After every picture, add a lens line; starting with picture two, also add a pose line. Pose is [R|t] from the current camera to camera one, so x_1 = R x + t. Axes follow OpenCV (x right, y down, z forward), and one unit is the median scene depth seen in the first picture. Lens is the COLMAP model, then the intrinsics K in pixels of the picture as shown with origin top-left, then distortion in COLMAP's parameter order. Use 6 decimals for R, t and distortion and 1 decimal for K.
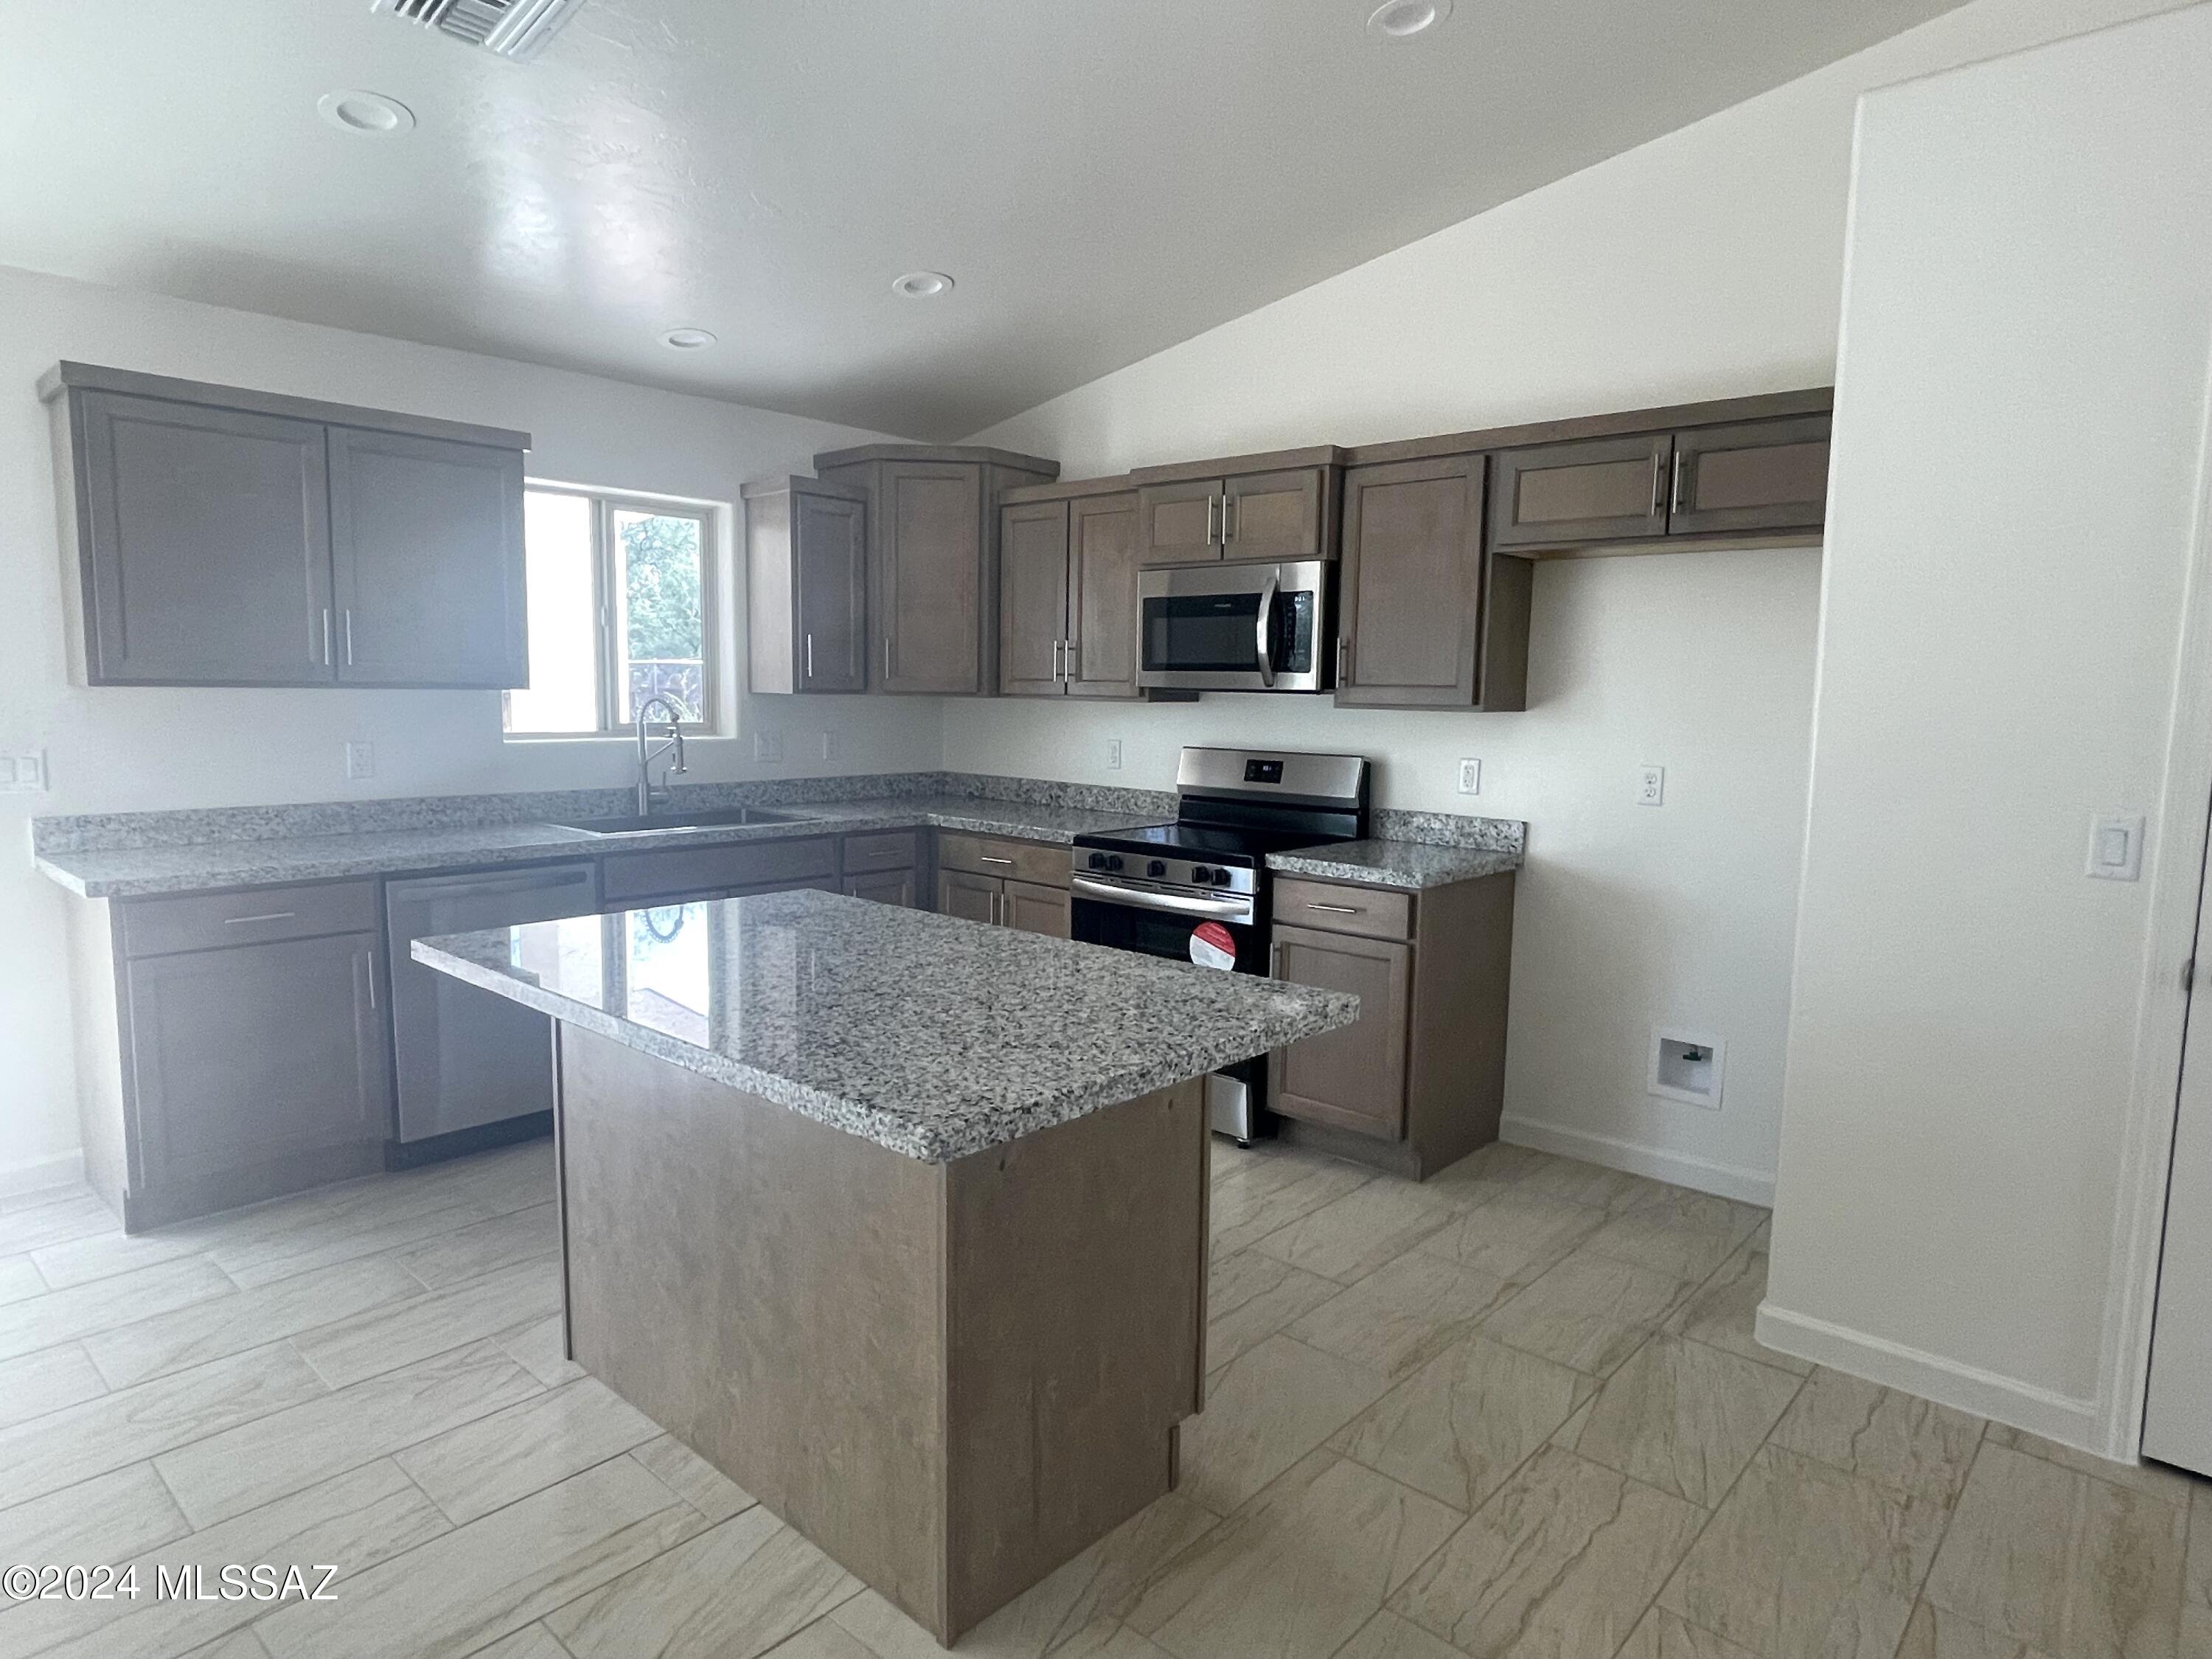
lens RADIAL K [[1287.3, 0, 1095.0], [0, 1287.3, 834.6], [0, 0, 1]] dist [-0.003025, 0.000878]
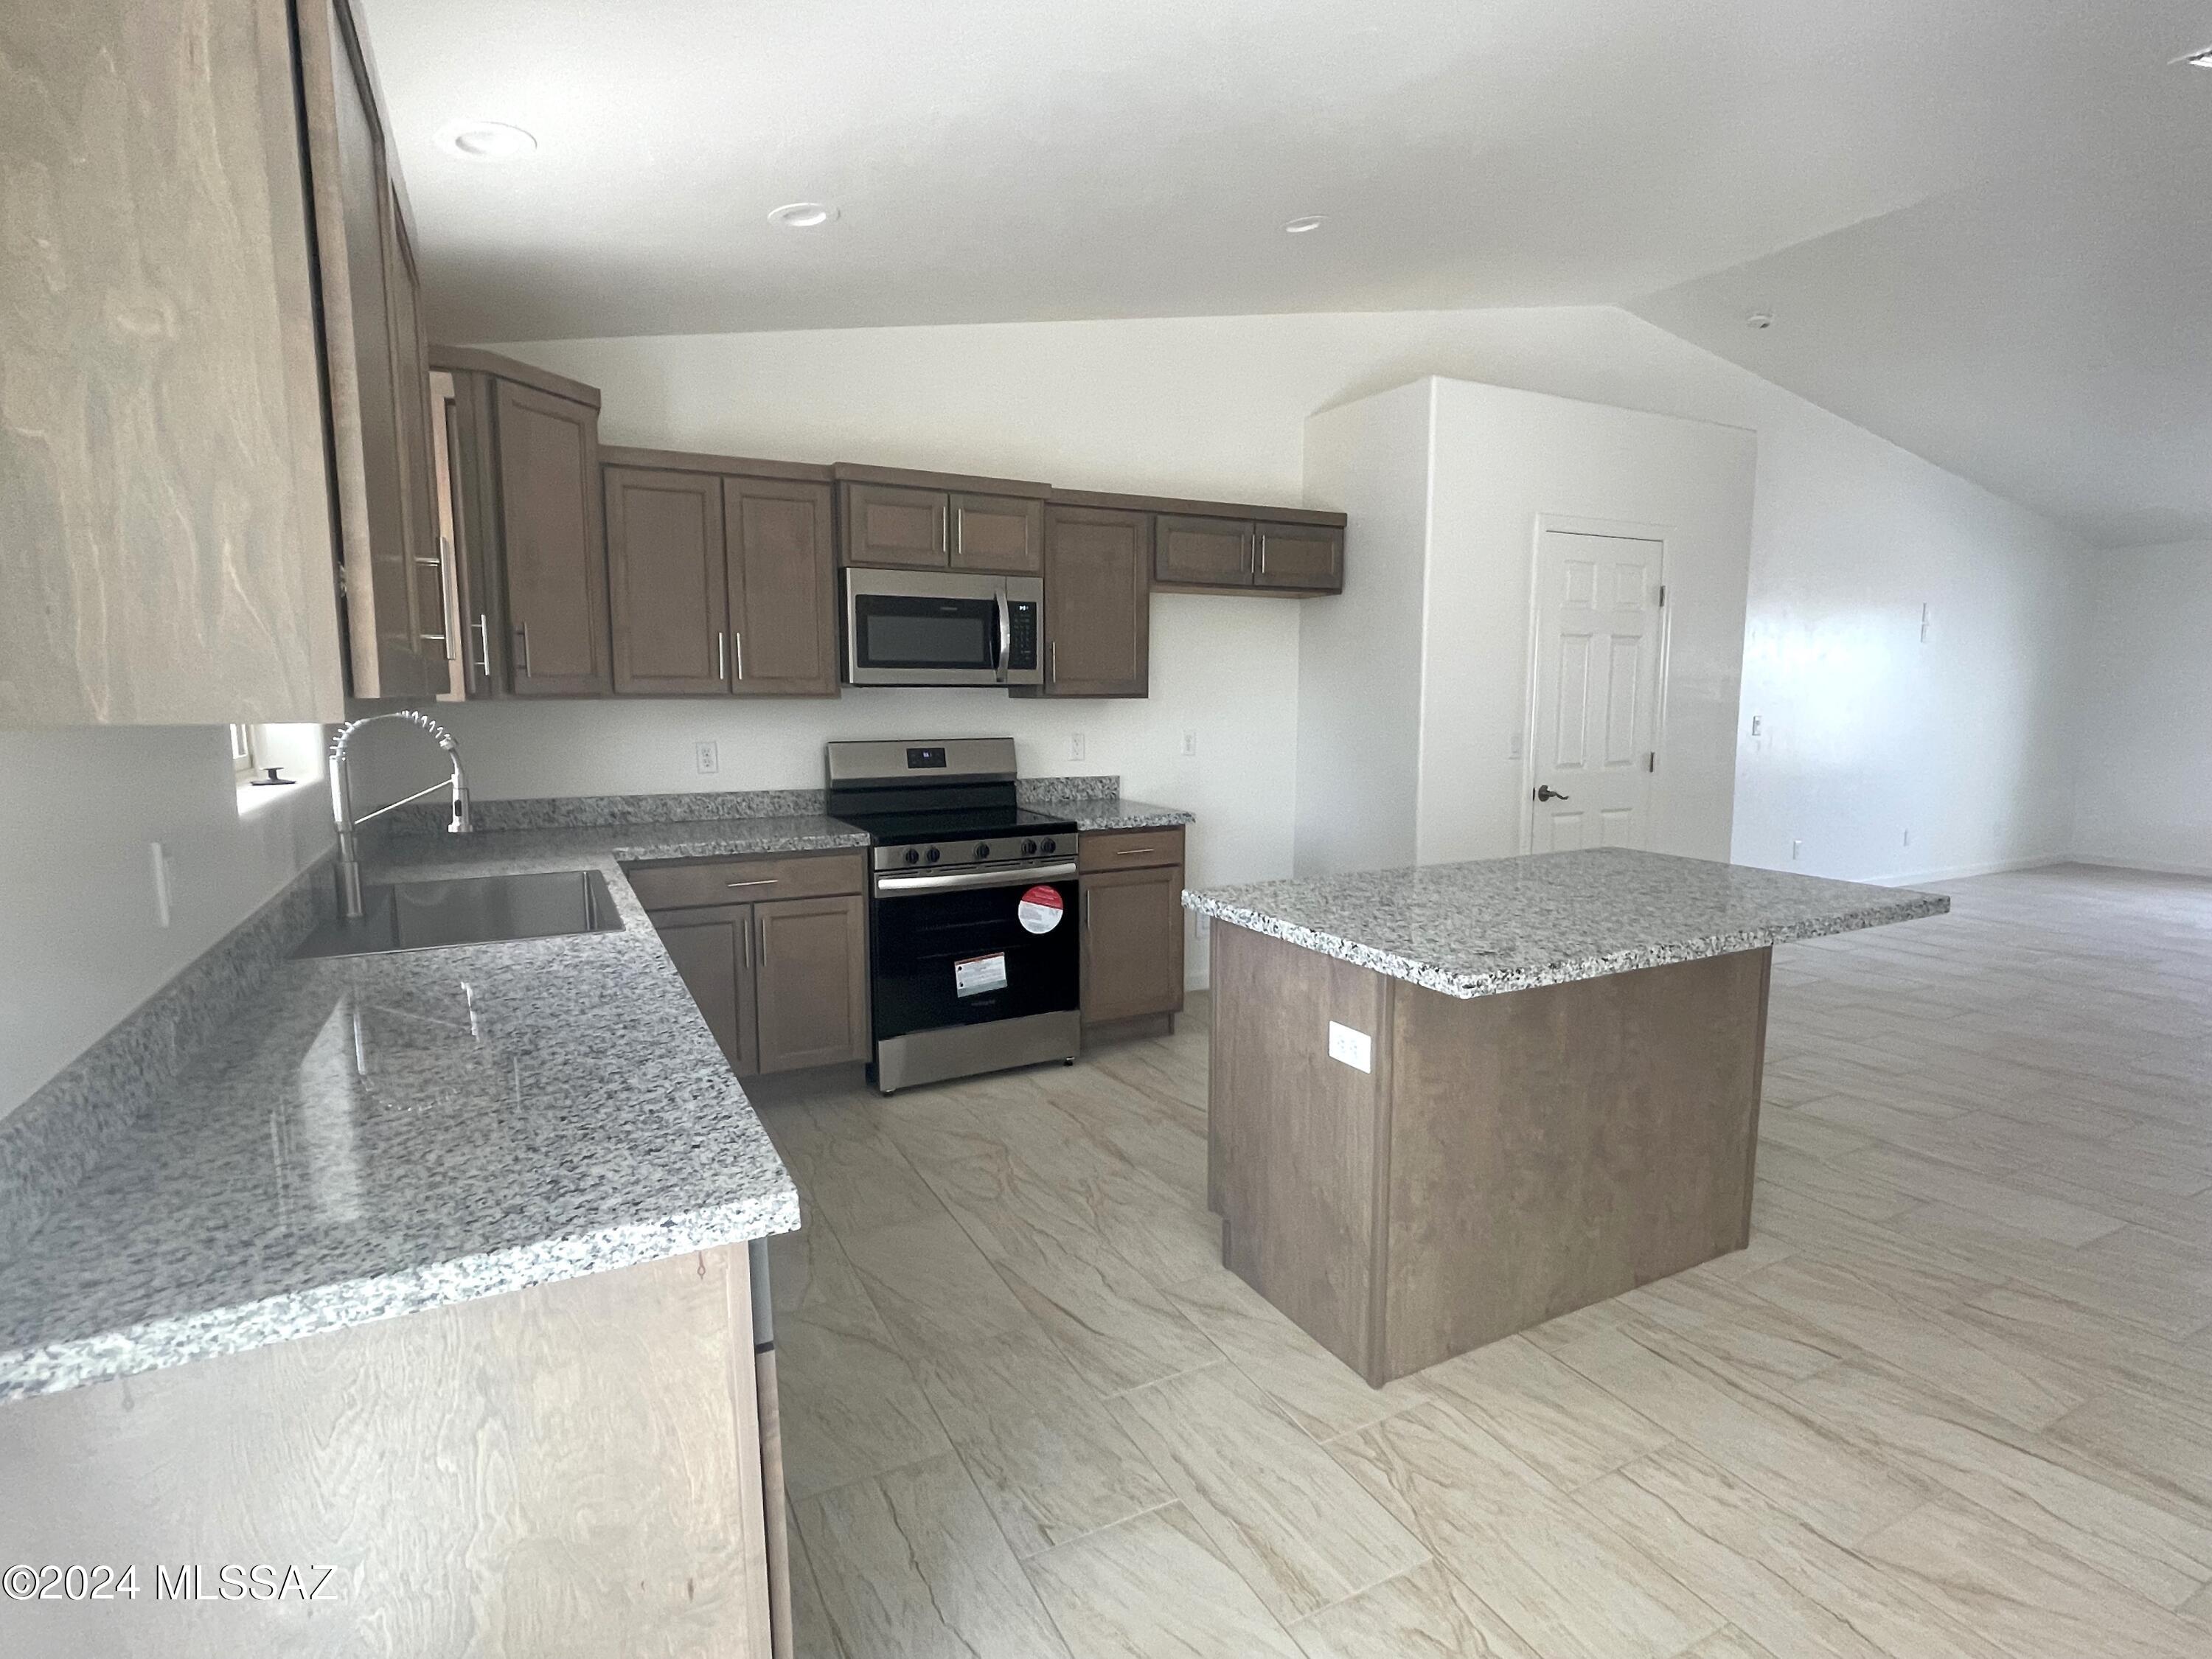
lens RADIAL K [[1118.3, 0, 1102.7], [0, 1118.3, 818.5], [0, 0, 1]] dist [-0.001442, -0.000465]
pose [[0.343641, -0.125811, 0.930636, -0.743942], [0.113875, 0.989255, 0.091687, -0.070664], [-0.932171, 0.074469, 0.354275, 0.533924]]
